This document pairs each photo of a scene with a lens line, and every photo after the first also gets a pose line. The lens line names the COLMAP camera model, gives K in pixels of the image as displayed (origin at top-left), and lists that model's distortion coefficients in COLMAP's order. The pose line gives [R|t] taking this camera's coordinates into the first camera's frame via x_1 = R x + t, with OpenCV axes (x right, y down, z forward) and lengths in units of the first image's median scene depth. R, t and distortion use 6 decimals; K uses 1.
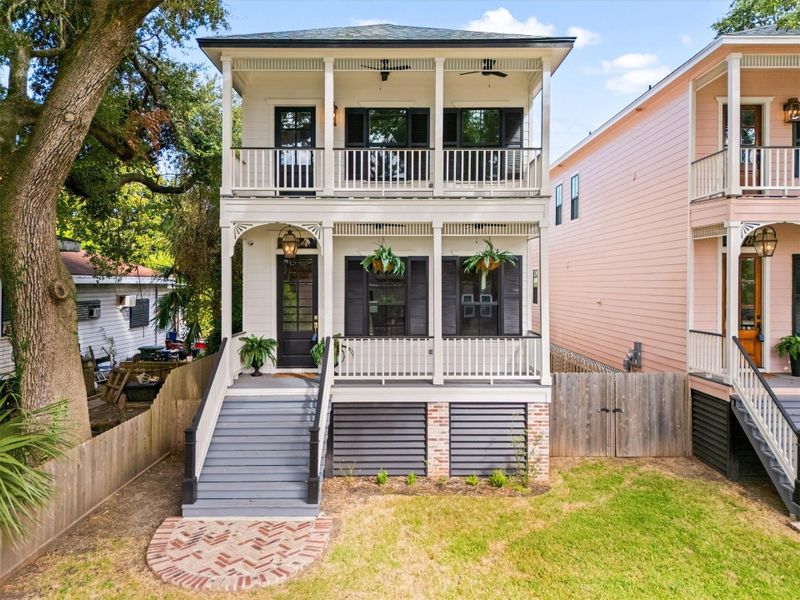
lens RADIAL K [[588.8, 0, 400.0], [0, 588.8, 300.0], [0, 0, 1]] dist [0.003061, 0.002897]
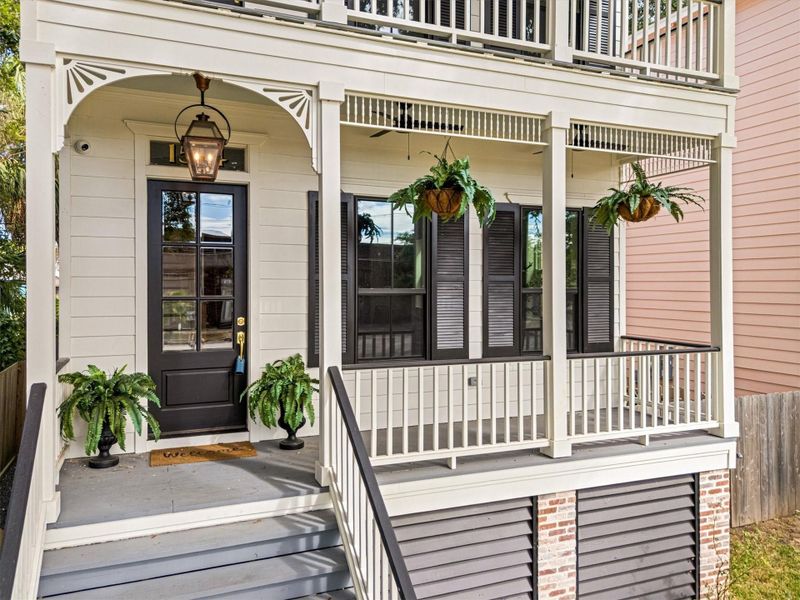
lens RADIAL K [[588.8, 0, 400.0], [0, 588.8, 300.0], [0, 0, 1]] dist [0.003061, 0.002897]
pose [[0.919201, -0.005560, 0.393749, -0.241574], [0.003719, 0.999978, 0.005437, 0.012934], [-0.393770, -0.003534, 0.919202, 0.606243]]
